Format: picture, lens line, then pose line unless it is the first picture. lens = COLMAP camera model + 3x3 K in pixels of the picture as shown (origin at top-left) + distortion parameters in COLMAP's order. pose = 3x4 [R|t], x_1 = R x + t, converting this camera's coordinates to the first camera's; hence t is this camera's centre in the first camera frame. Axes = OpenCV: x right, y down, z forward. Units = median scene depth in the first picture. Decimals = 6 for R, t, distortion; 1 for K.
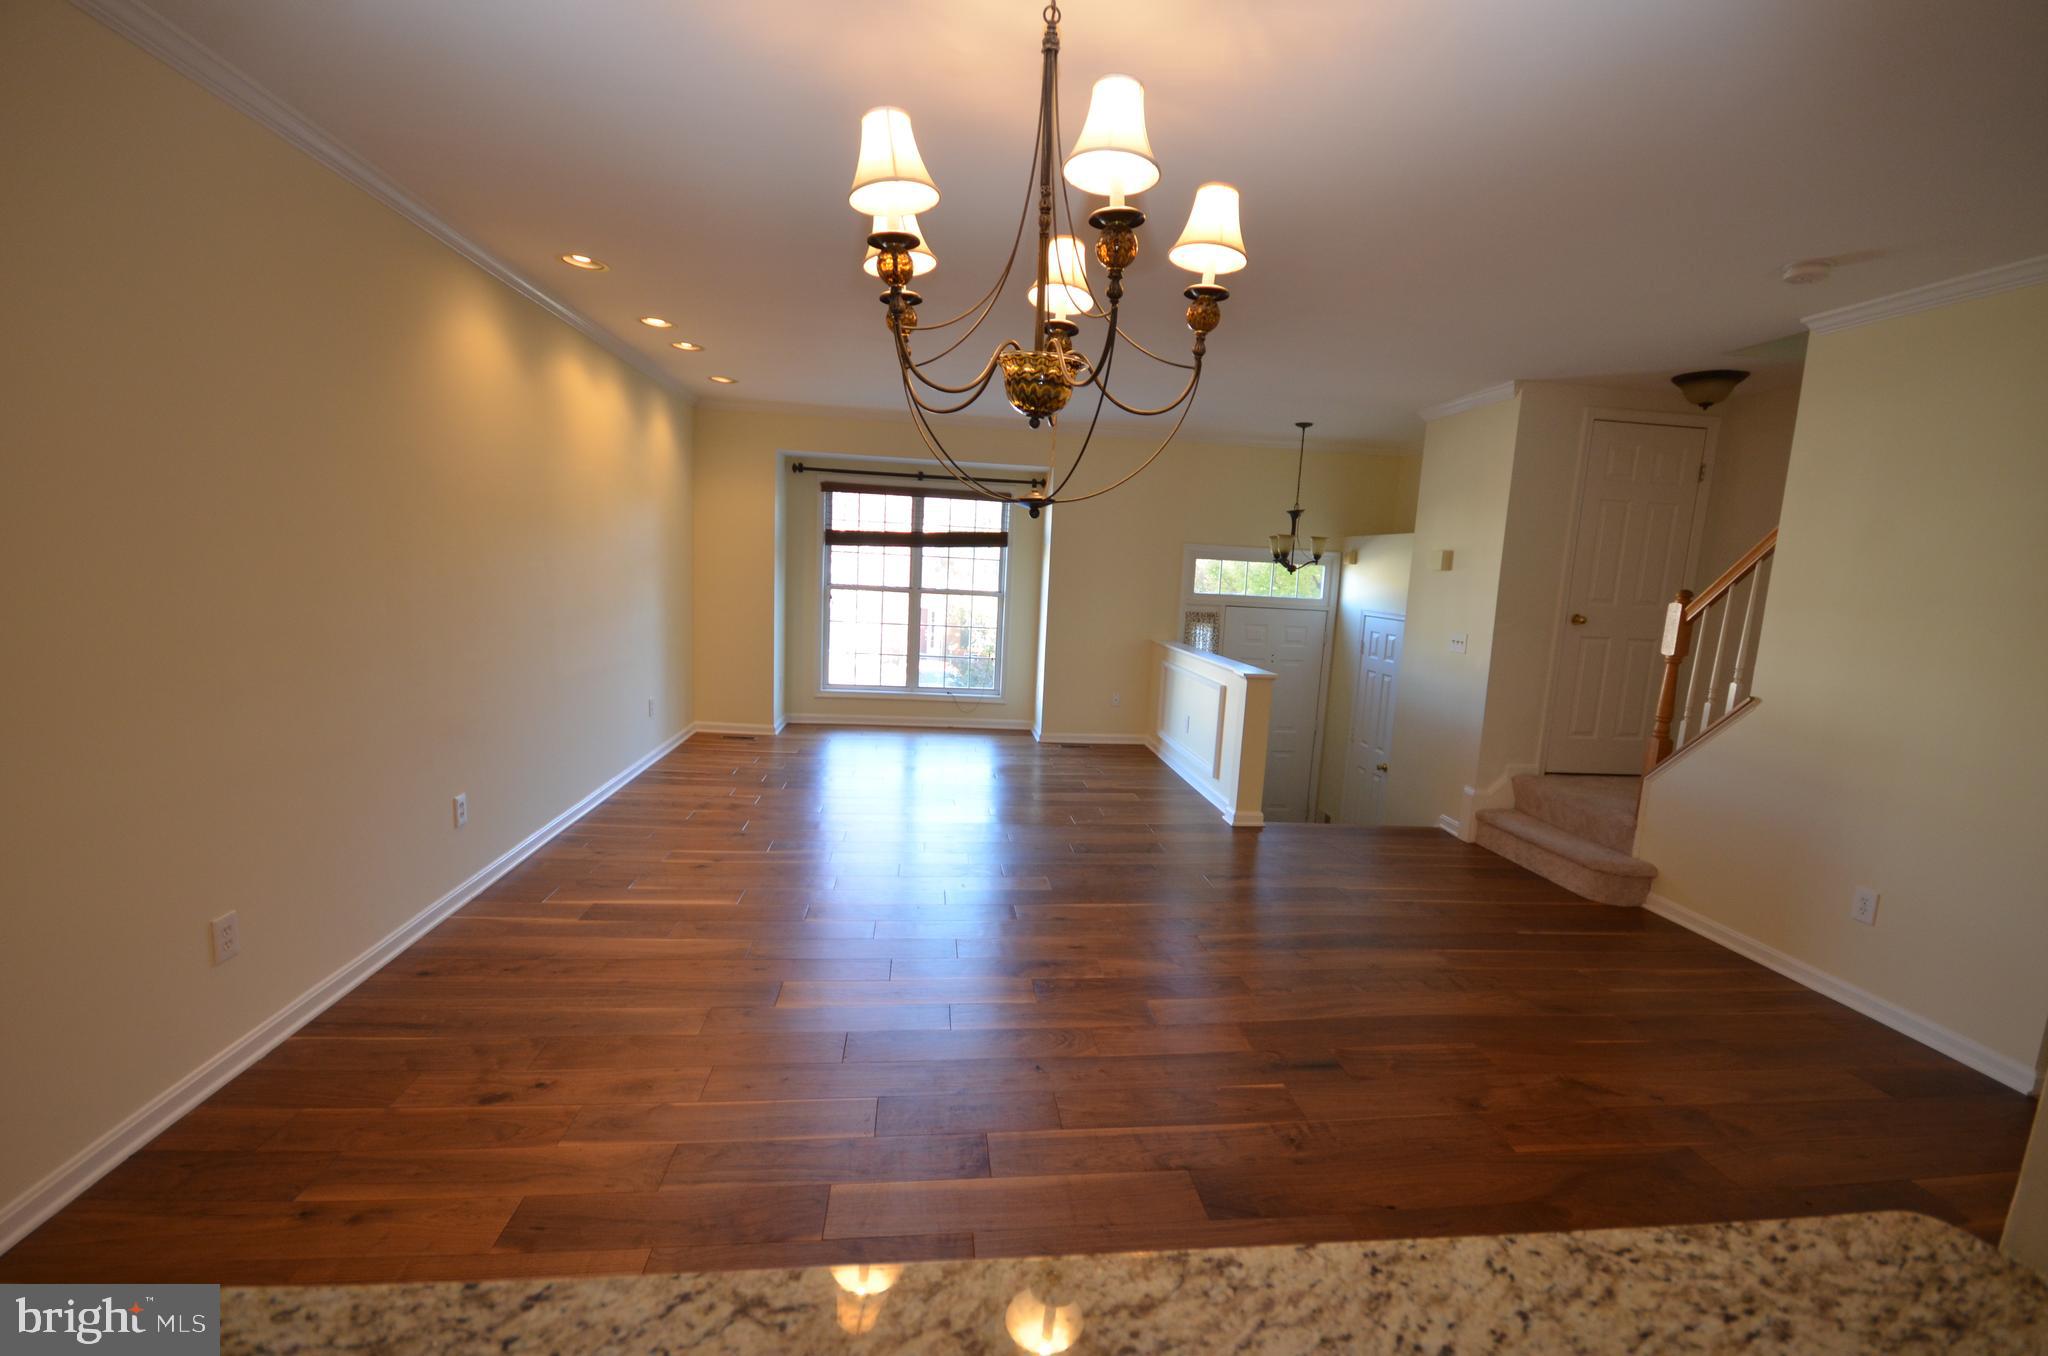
lens RADIAL K [[886.7, 0, 1038.9], [0, 886.7, 694.5], [0, 0, 1]] dist [-0.001673, -0.007435]
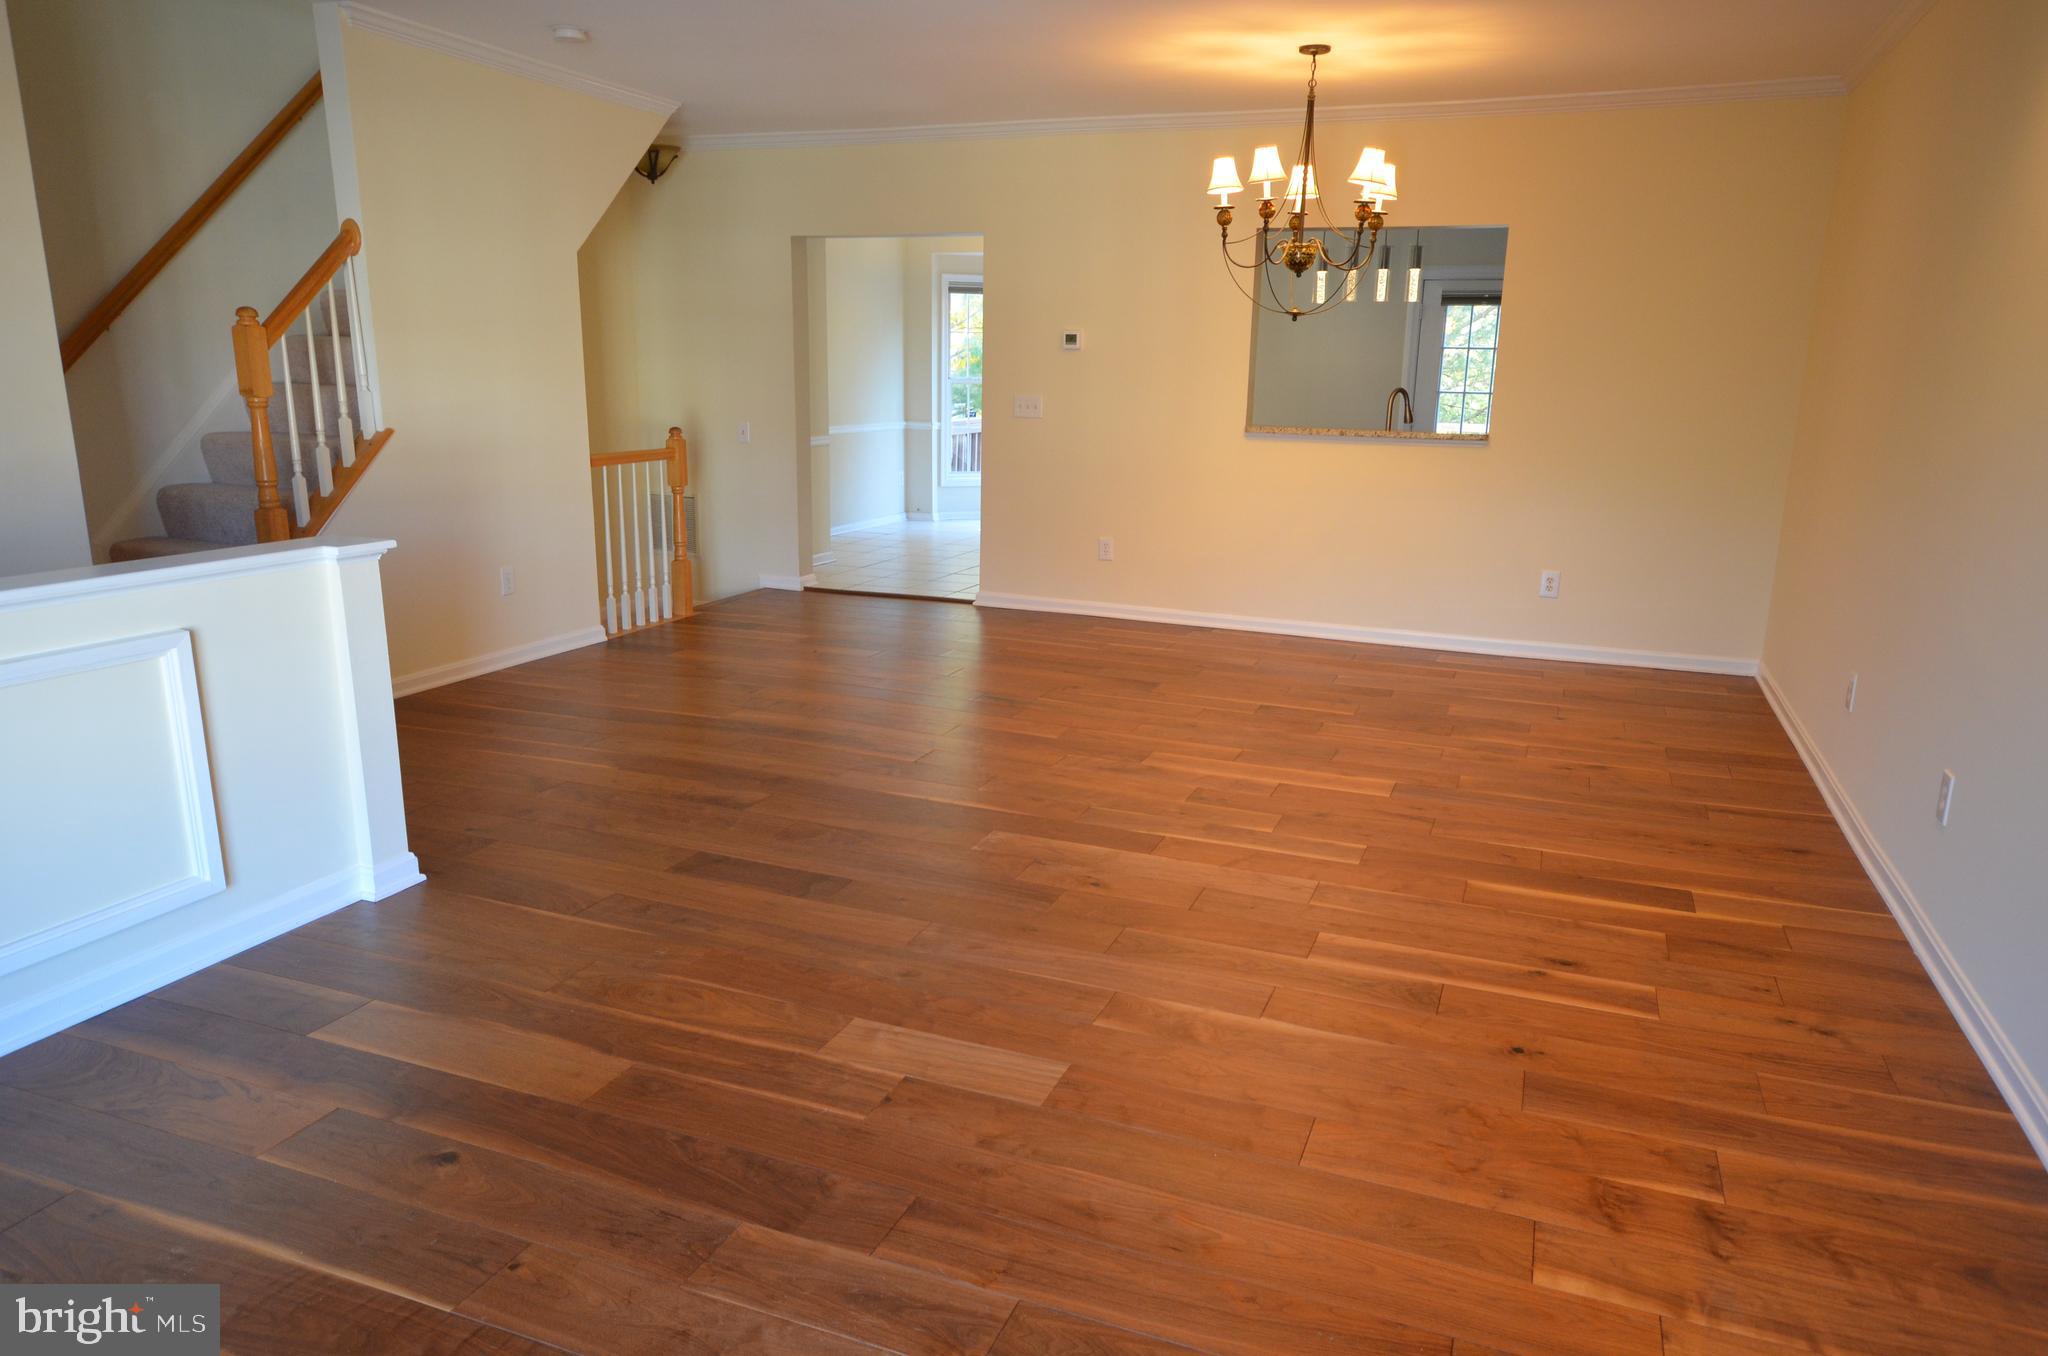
lens RADIAL K [[1361.1, 0, 1017.2], [0, 1361.1, 719.0], [0, 0, 1]] dist [-0.003230, -0.000560]
pose [[-0.875625, -0.183243, 0.446881, -0.609414], [0.008340, 0.919361, 0.393326, -0.354787], [-0.482919, 0.348133, -0.803488, 2.479931]]
